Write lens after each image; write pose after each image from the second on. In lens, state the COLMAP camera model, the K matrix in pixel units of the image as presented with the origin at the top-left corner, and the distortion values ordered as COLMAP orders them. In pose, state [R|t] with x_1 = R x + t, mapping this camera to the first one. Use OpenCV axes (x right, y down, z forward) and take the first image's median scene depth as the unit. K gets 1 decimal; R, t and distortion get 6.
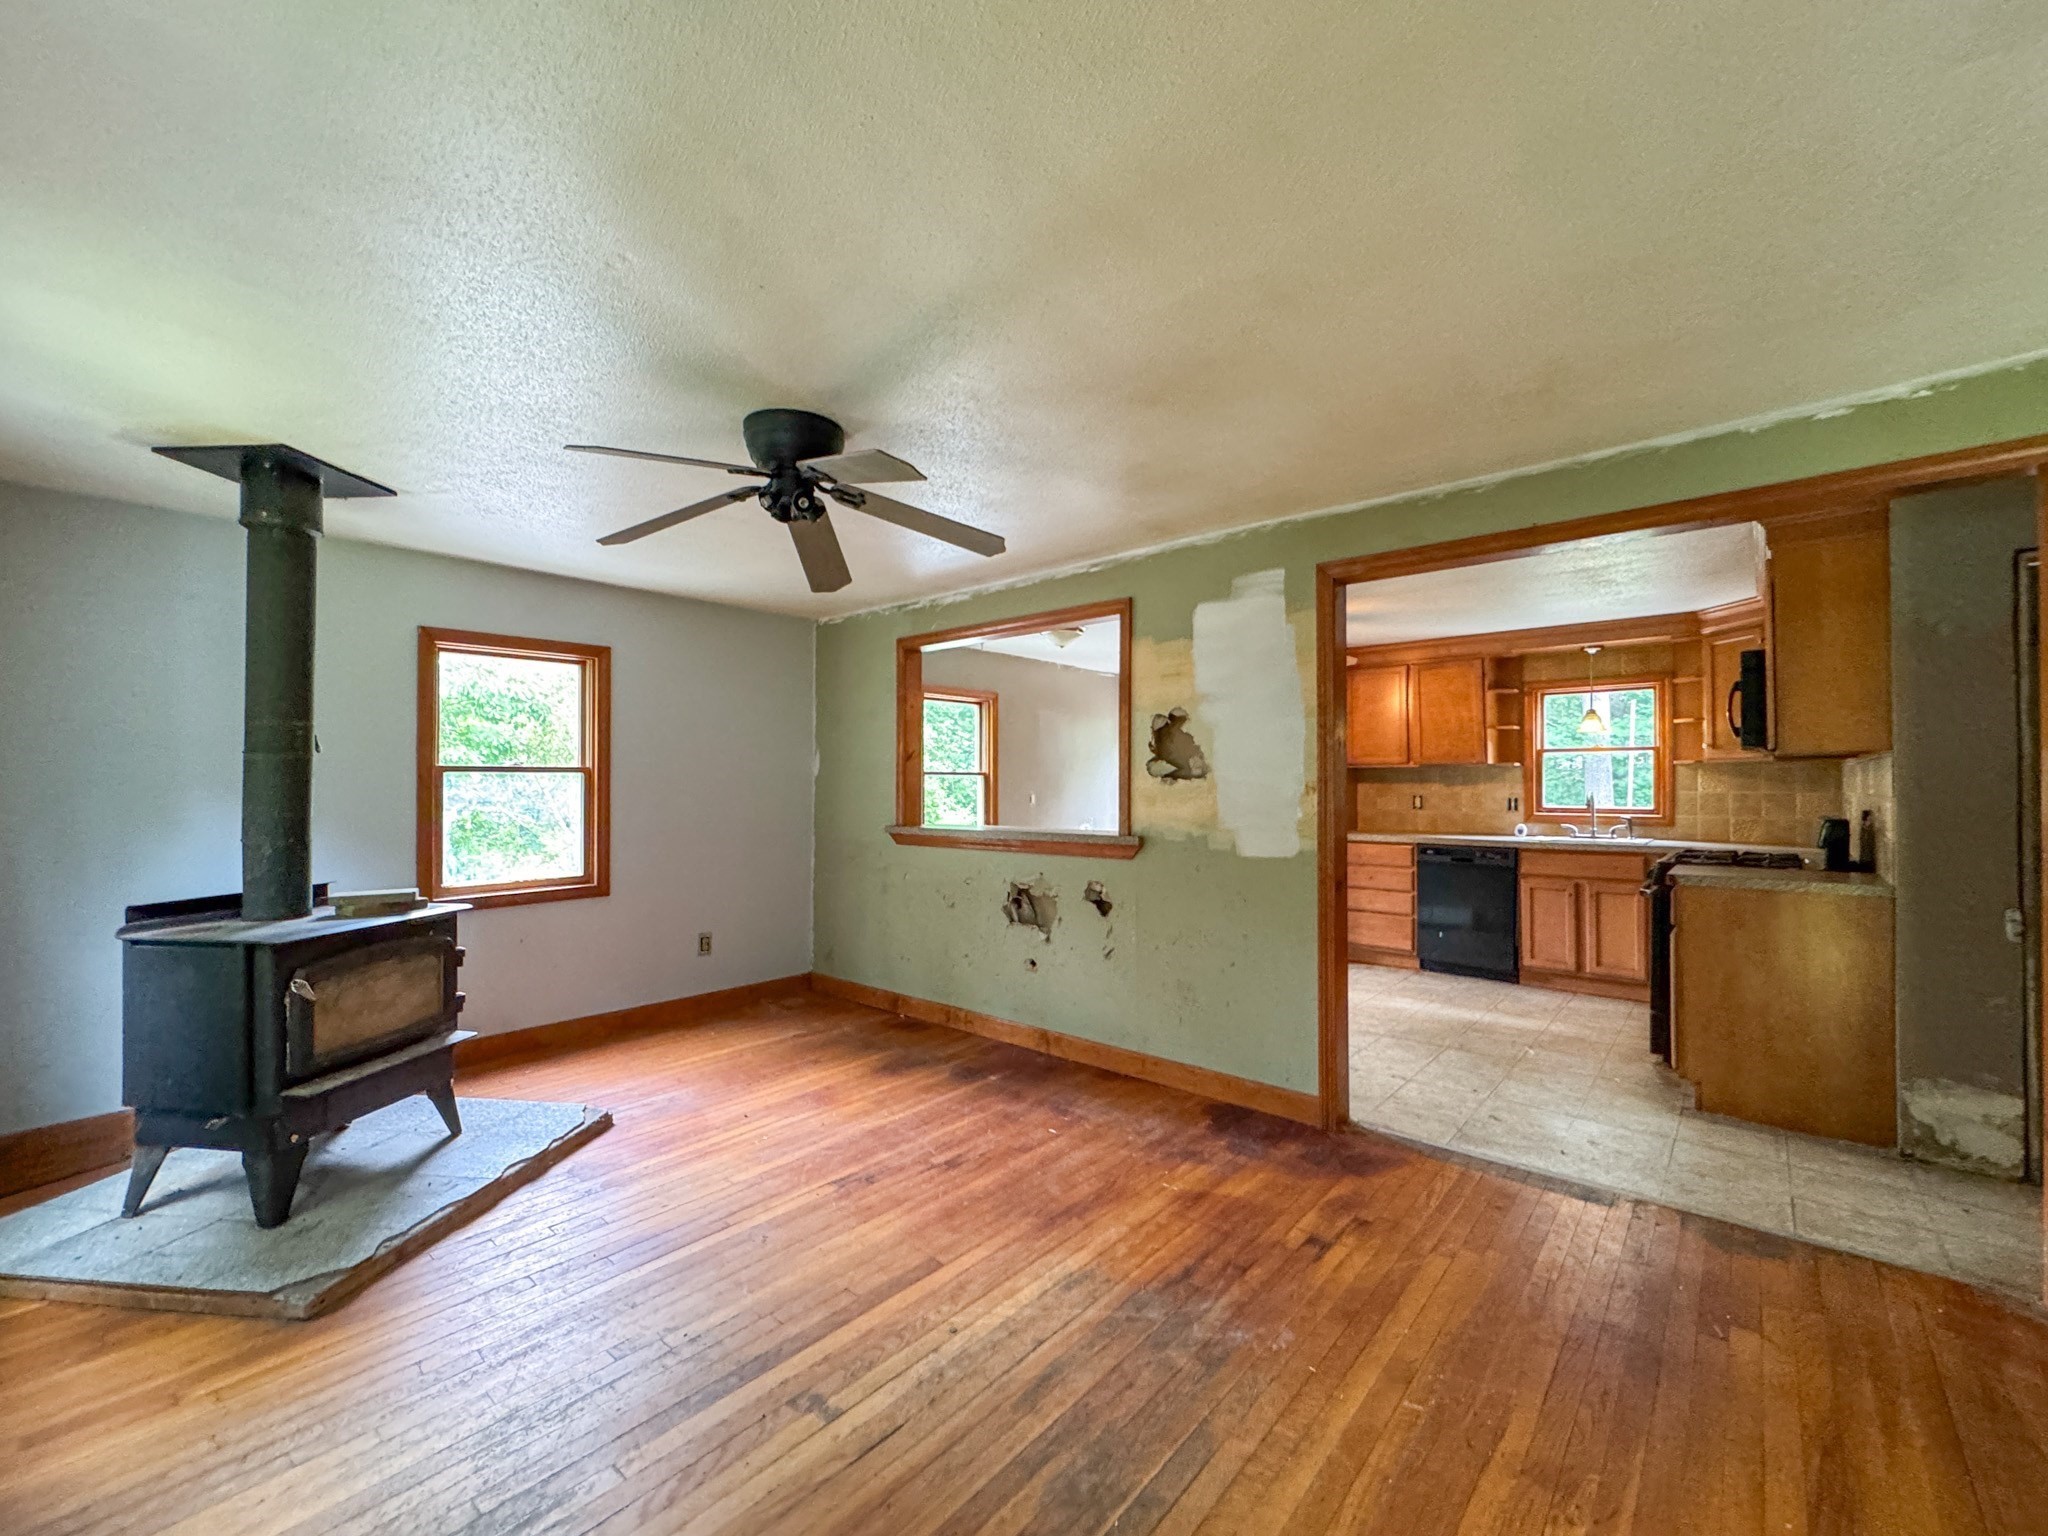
lens RADIAL K [[833.7, 0, 1059.0], [0, 833.7, 770.6], [0, 0, 1]] dist [-0.000322, 0.000277]
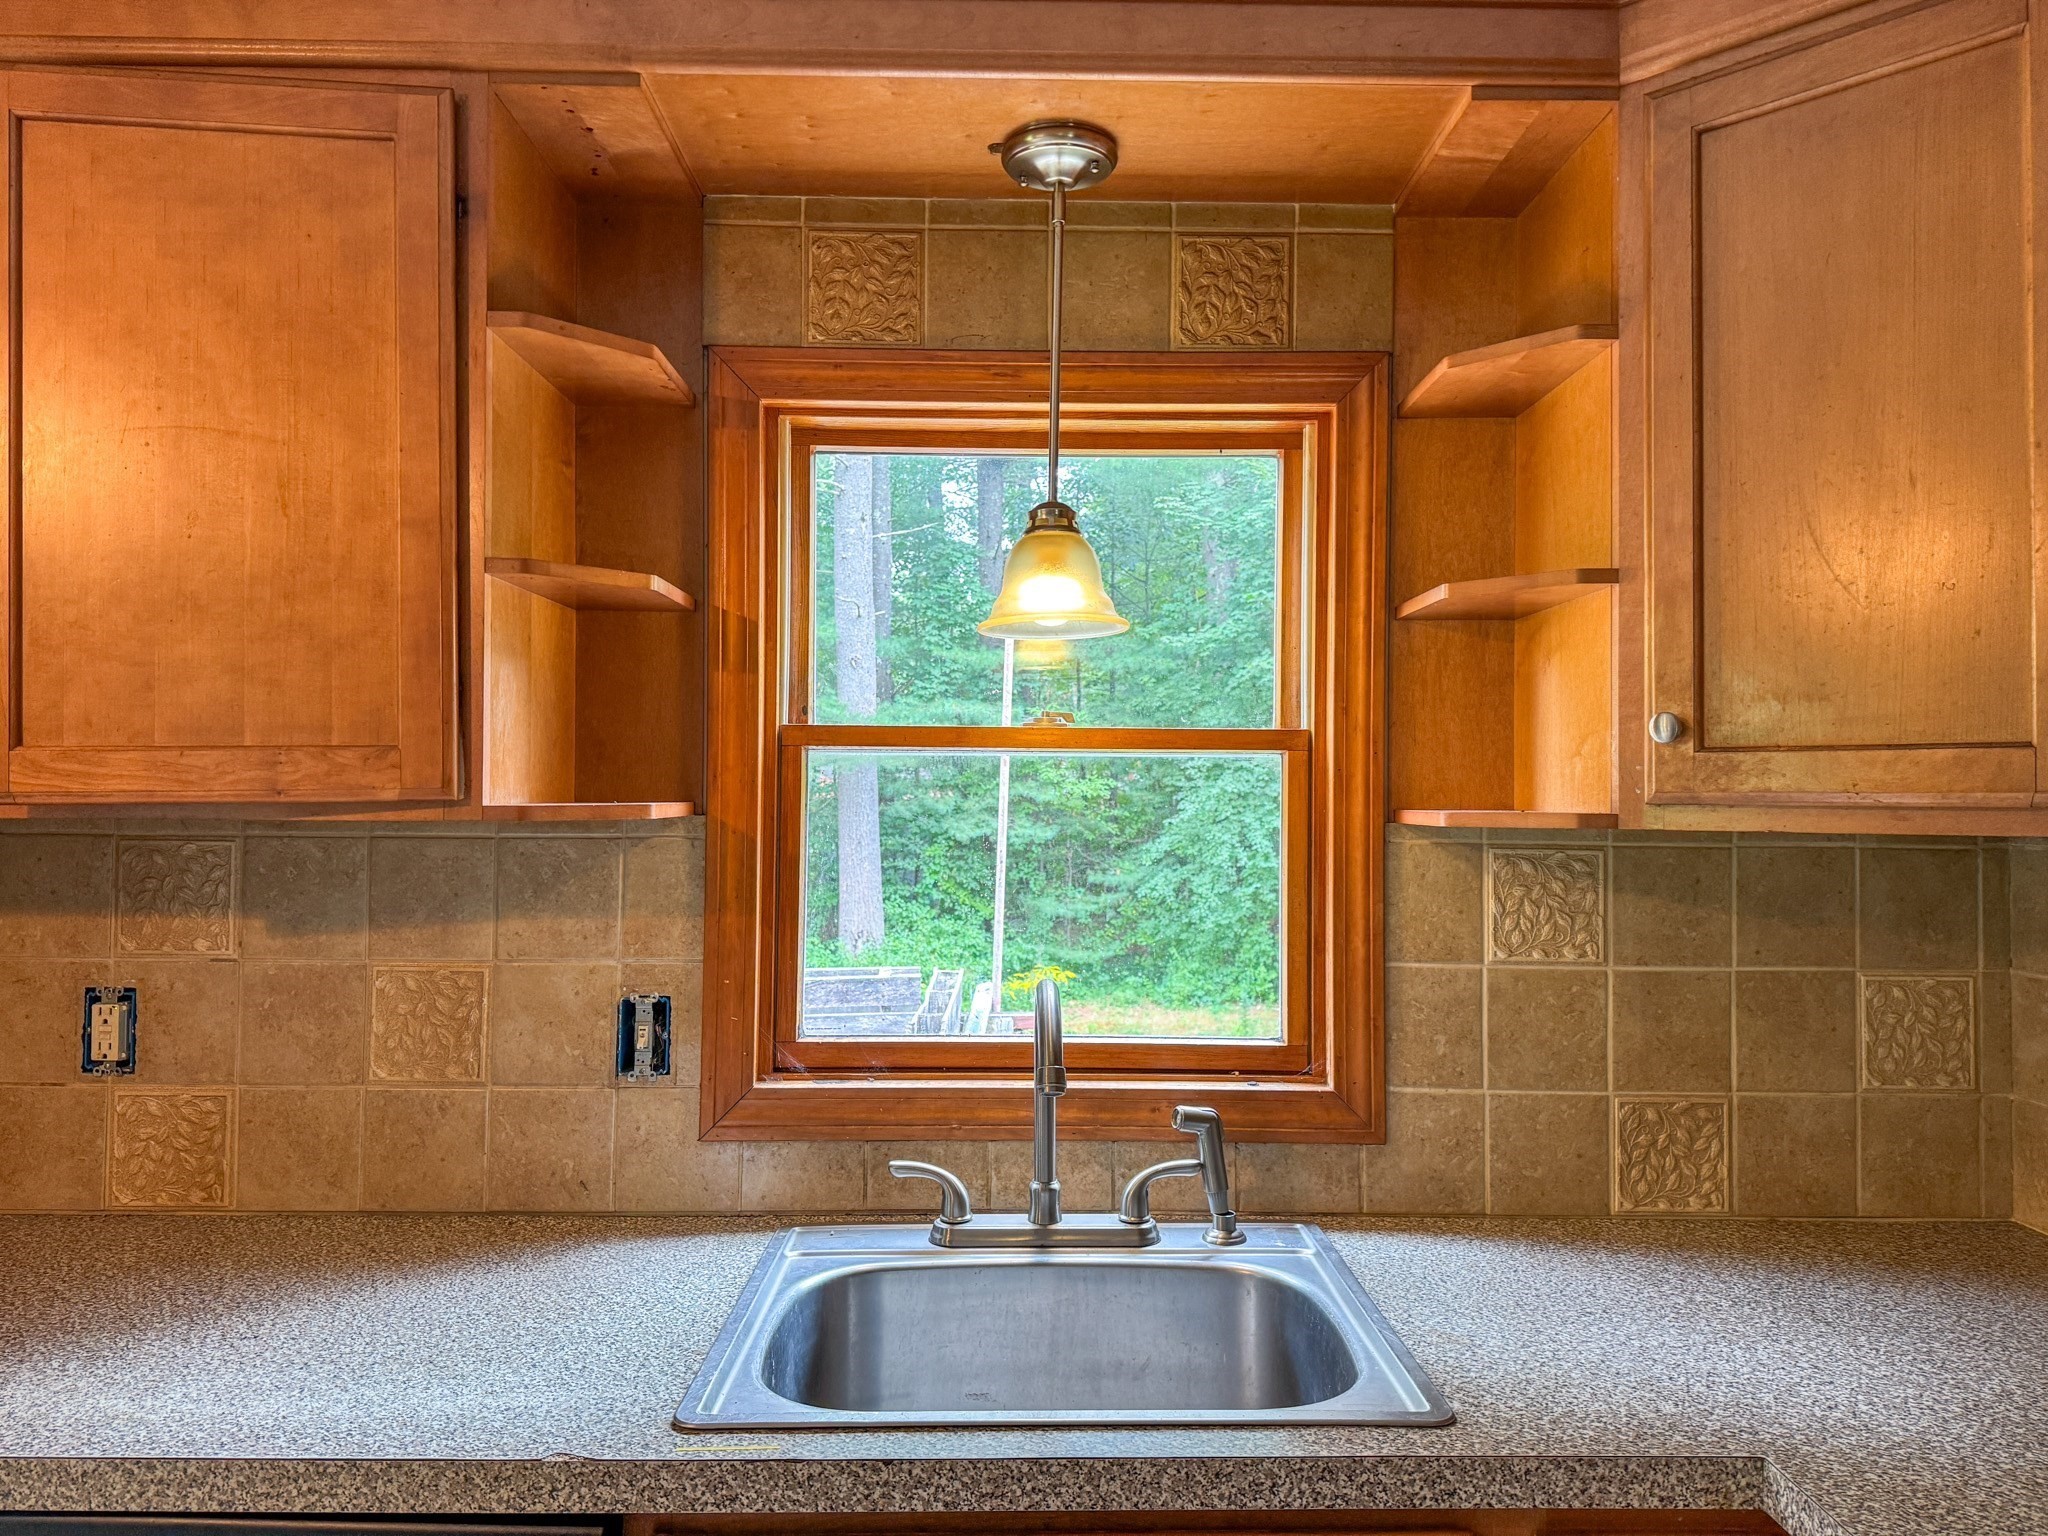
lens RADIAL K [[1450.8, 0, 1039.2], [0, 1450.8, 775.9], [0, 0, 1]] dist [0.011082, -0.008243]
pose [[0.760640, 0.019841, 0.648871, 0.421440], [-0.018925, 0.999786, -0.008387, -0.013411], [-0.648898, -0.005900, 0.760852, 0.736539]]
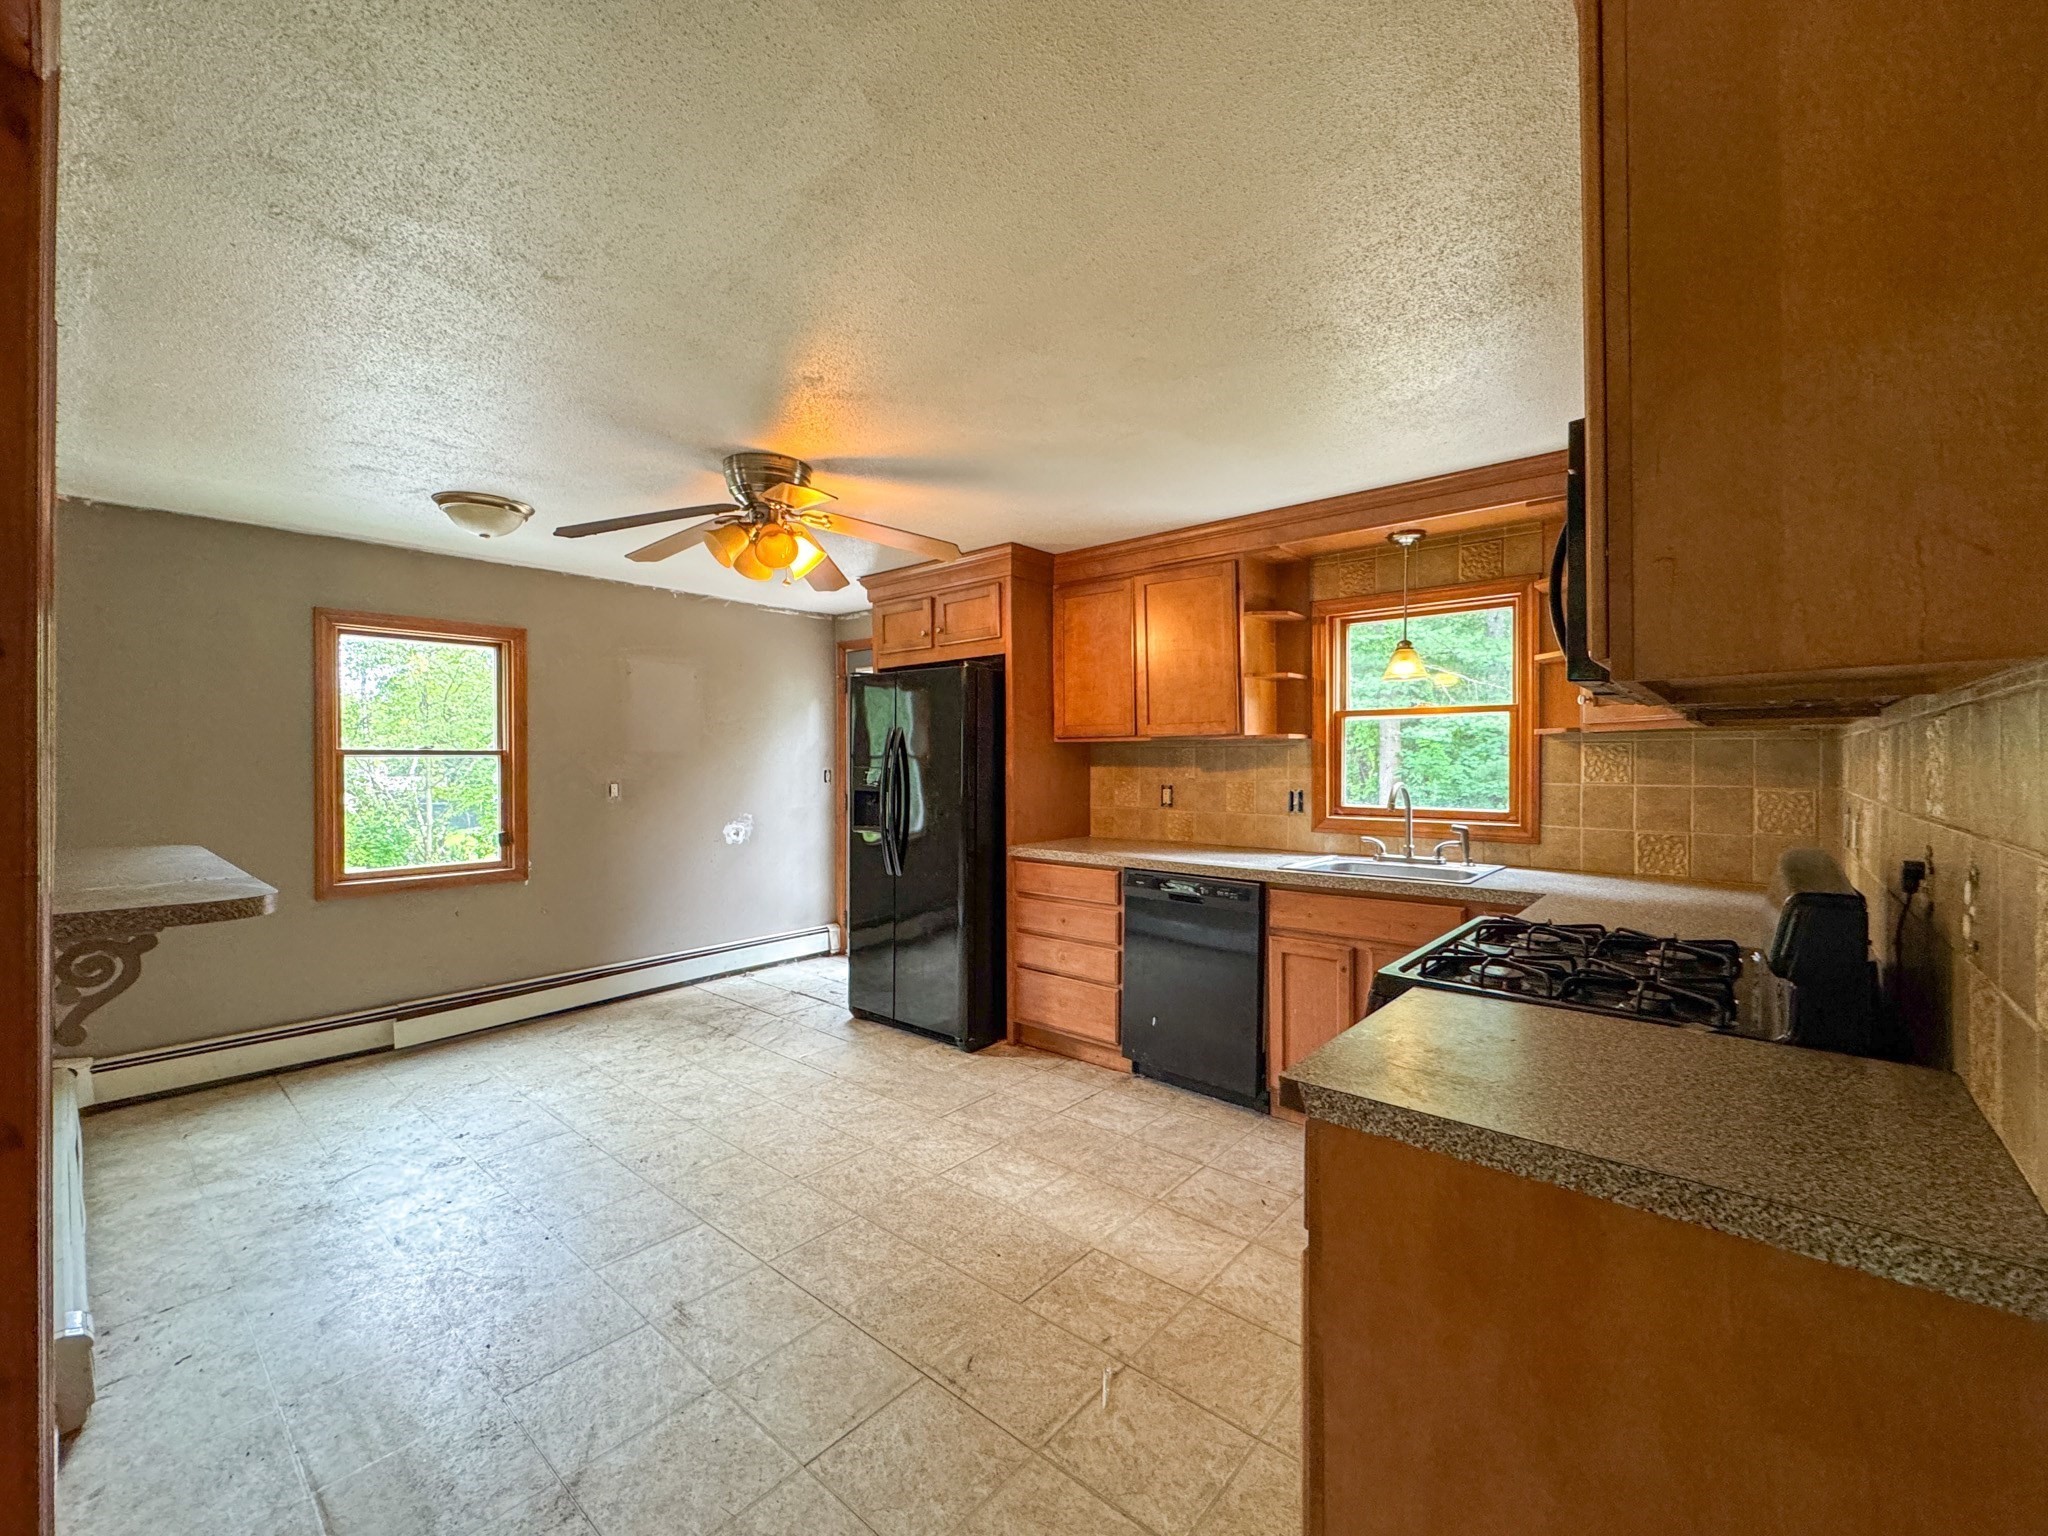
lens RADIAL K [[833.7, 0, 1033.3], [0, 833.7, 758.0], [0, 0, 1]] dist [-0.000322, 0.000277]
pose [[0.999909, -0.000816, -0.013456, 0.369473], [0.000982, 0.999923, 0.012405, 0.000532], [0.013445, -0.012418, 0.999833, 0.394699]]
